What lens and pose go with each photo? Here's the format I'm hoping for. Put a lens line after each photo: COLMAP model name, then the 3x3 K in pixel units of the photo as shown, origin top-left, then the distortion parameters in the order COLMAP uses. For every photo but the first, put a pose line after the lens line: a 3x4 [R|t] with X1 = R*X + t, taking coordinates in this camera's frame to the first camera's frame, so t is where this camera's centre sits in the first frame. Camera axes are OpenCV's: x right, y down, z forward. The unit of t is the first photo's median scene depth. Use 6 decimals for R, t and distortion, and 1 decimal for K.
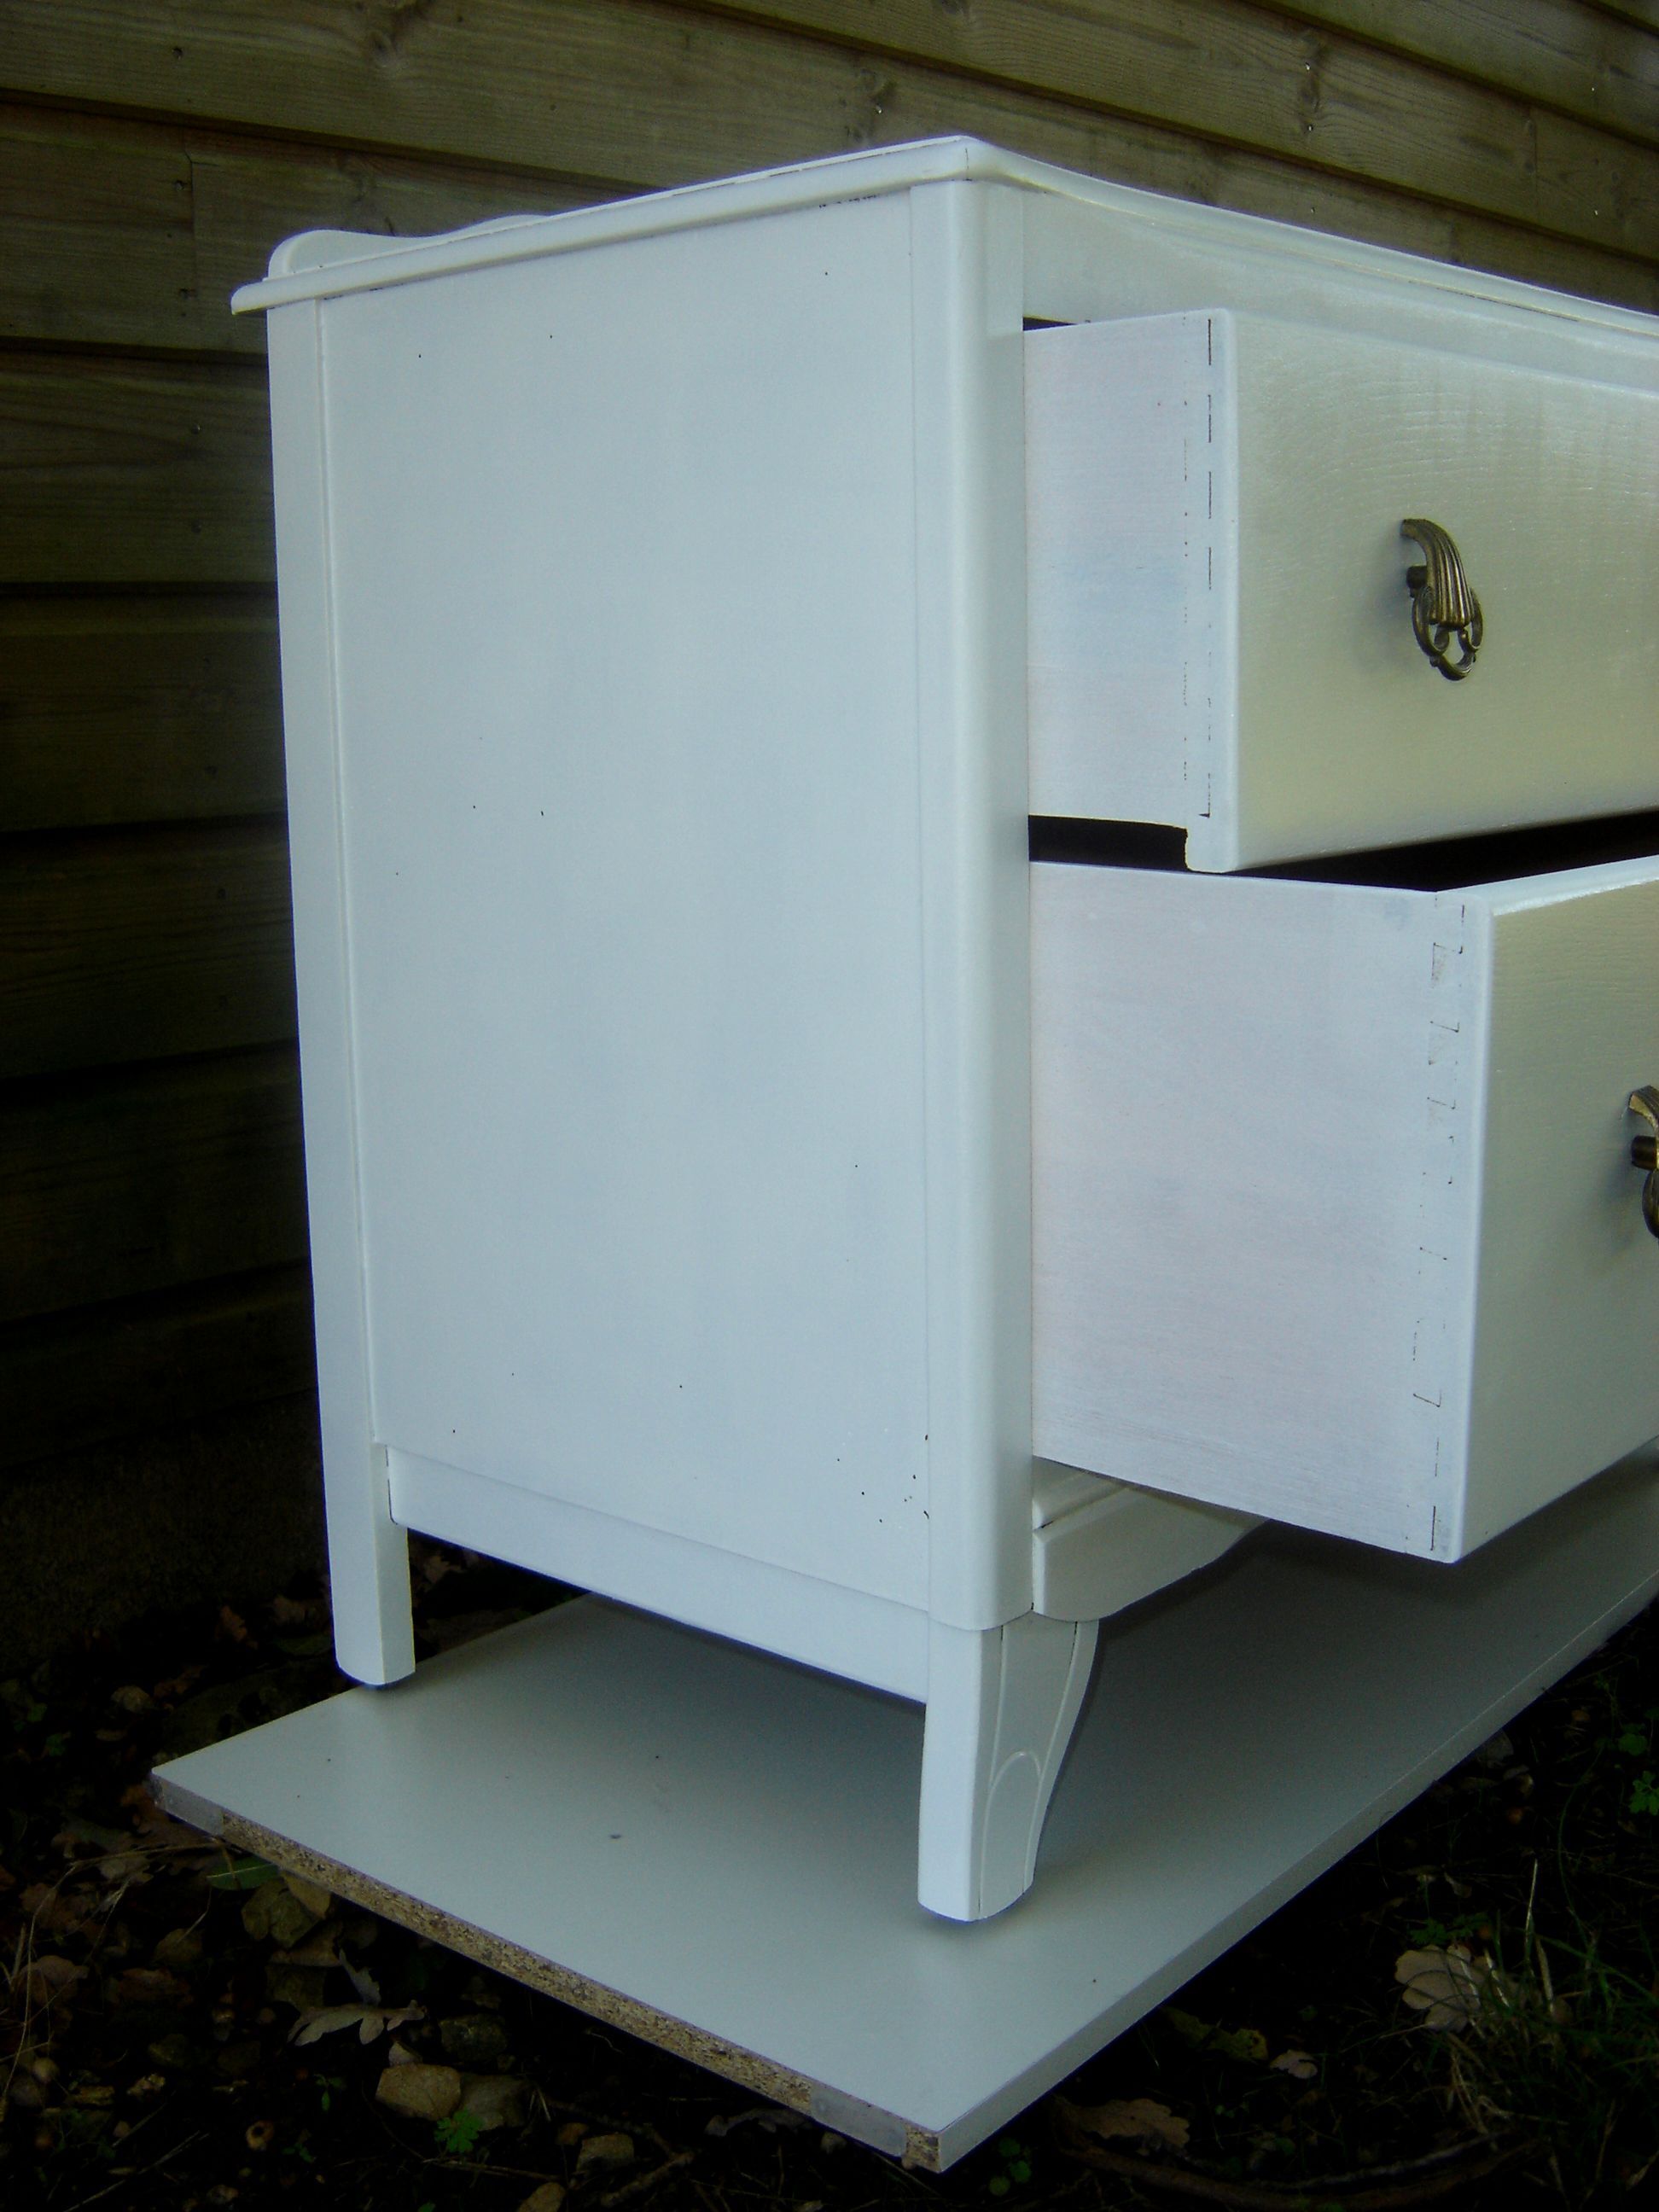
lens RADIAL K [[2494.0, 0, 829.5], [0, 2494.0, 1106.0], [0, 0, 1]] dist [-0.145925, 0.046318]
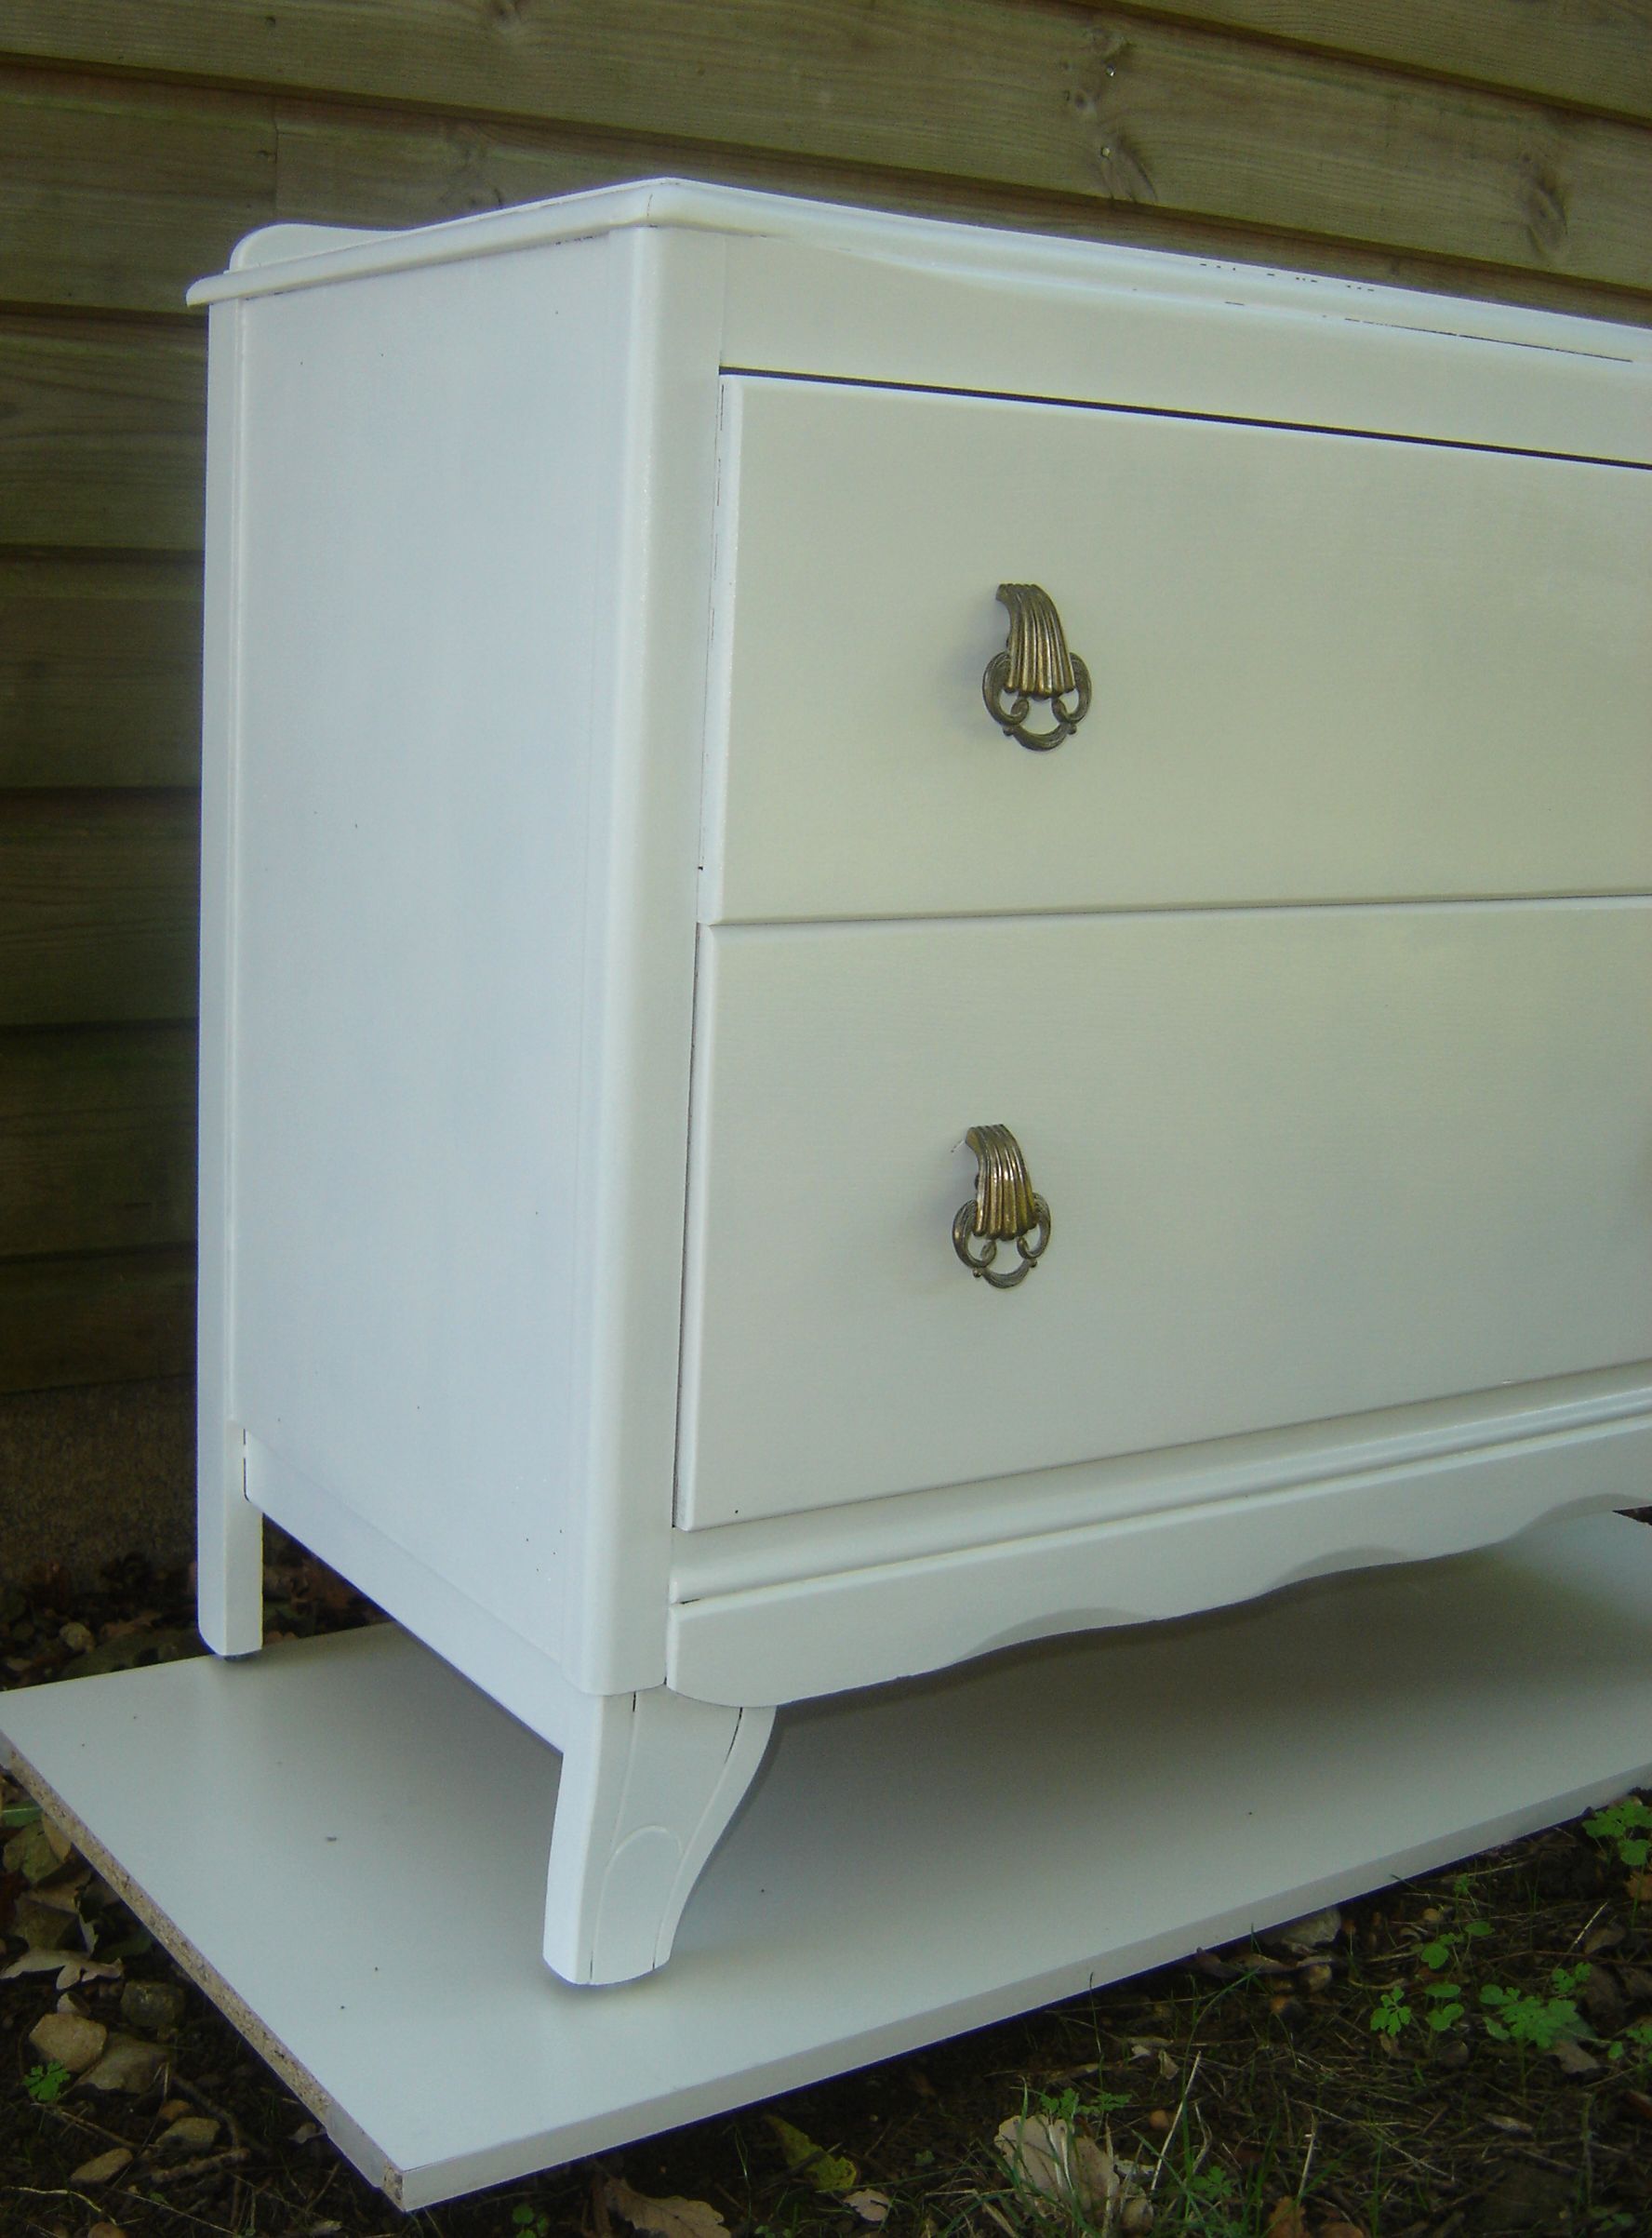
lens RADIAL K [[2701.4, 0, 824.7], [0, 2701.4, 1167.3], [0, 0, 1]] dist [-0.130902, 0.020774]
pose [[0.956798, 0.115368, -0.266887, 0.305976], [-0.108527, 0.993276, 0.040296, -0.034180], [0.269741, -0.009591, 0.962885, 0.006654]]
